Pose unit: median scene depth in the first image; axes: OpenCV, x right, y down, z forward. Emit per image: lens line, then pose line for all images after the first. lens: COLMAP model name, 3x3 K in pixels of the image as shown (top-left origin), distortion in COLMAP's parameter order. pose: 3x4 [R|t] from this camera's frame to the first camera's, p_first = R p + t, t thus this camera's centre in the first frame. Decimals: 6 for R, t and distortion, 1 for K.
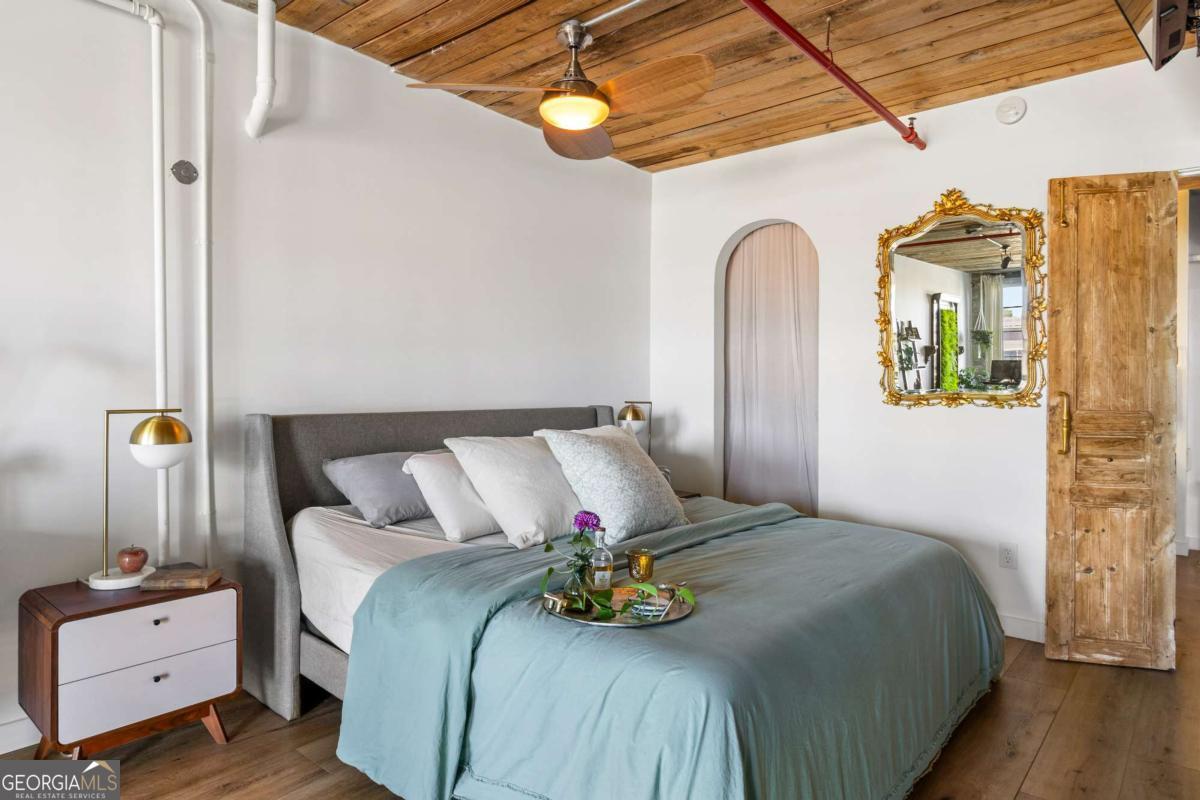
lens RADIAL K [[720.1, 0, 609.4], [0, 720.1, 387.7], [0, 0, 1]] dist [0.006615, -0.002158]
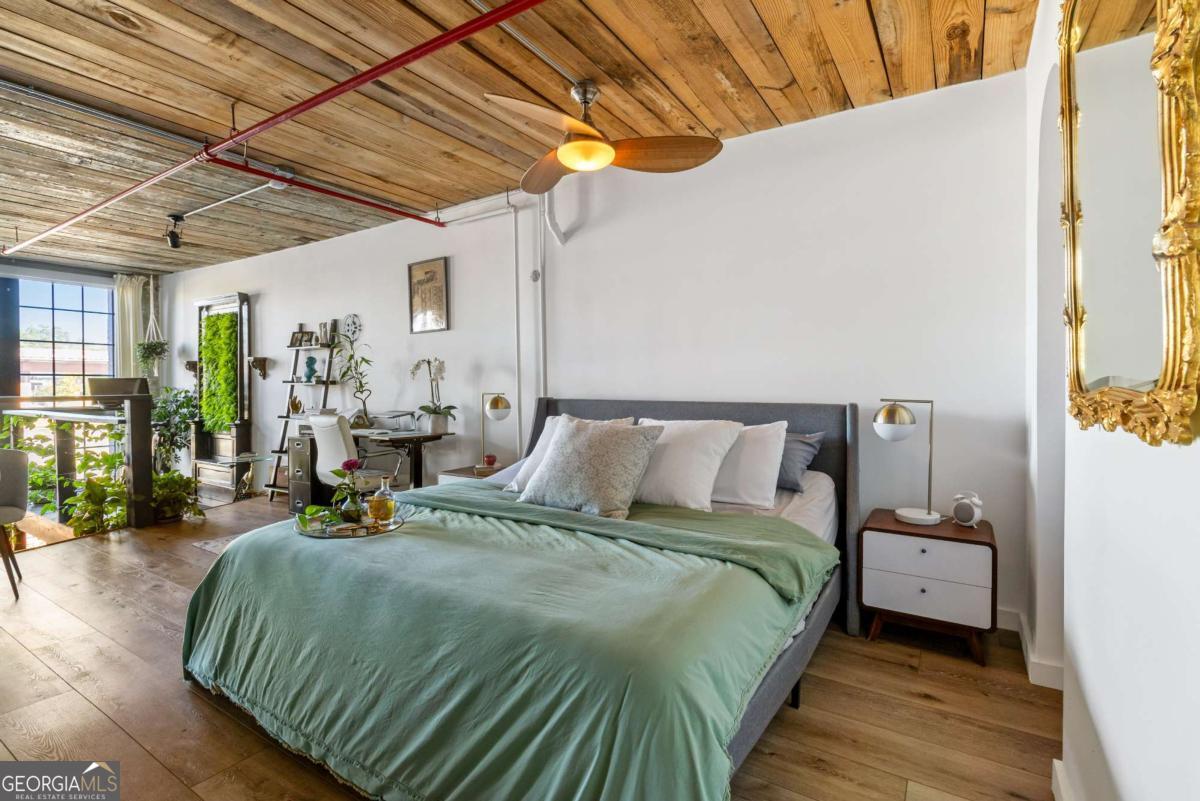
lens RADIAL K [[557.8, 0, 604.1], [0, 557.8, 389.0], [0, 0, 1]] dist [0.004298, -0.001309]
pose [[0.136014, 0.001499, -0.990706, 0.937390], [-0.001079, 0.999998, 0.001365, 0.012741], [0.990706, 0.000884, 0.136015, 0.942681]]
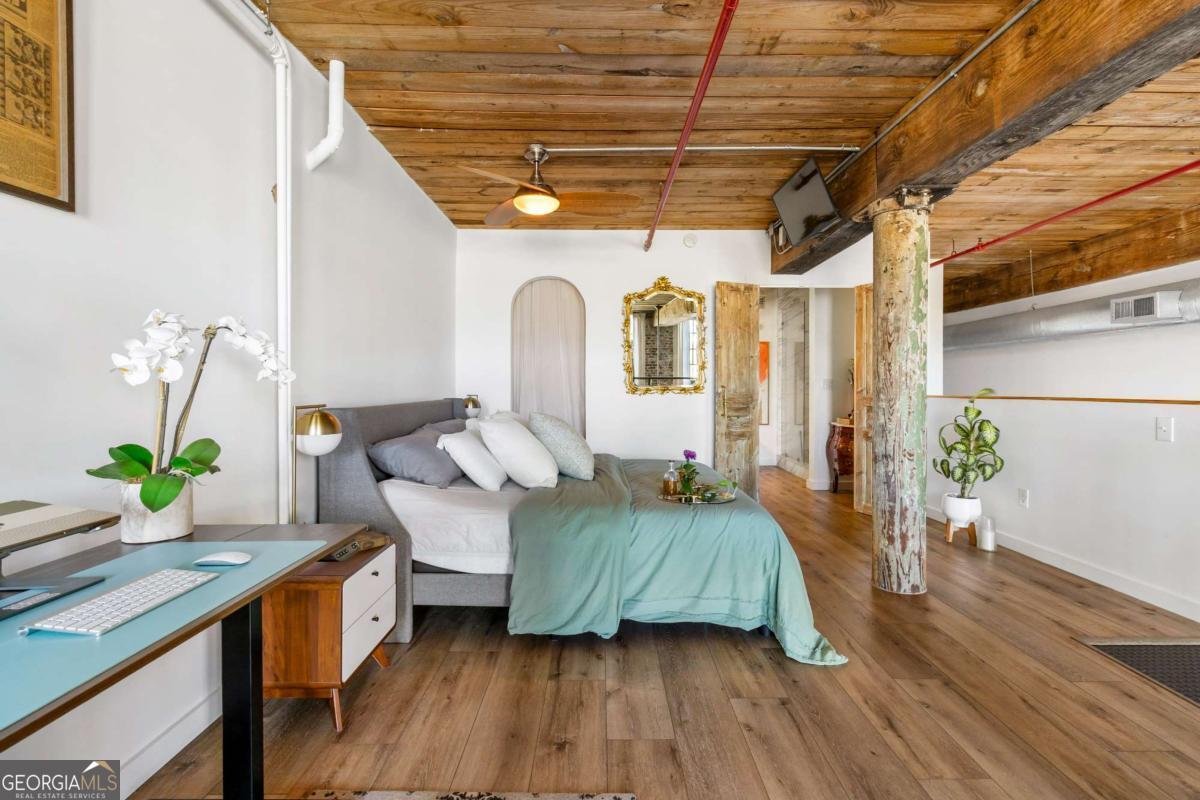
lens RADIAL K [[557.8, 0, 606.6], [0, 557.8, 392.1], [0, 0, 1]] dist [0.004298, -0.001309]
pose [[0.761393, -0.013981, 0.648139, -0.739991], [0.005071, 0.999865, 0.015611, -0.003131], [-0.648270, -0.008599, 0.761362, 0.004472]]
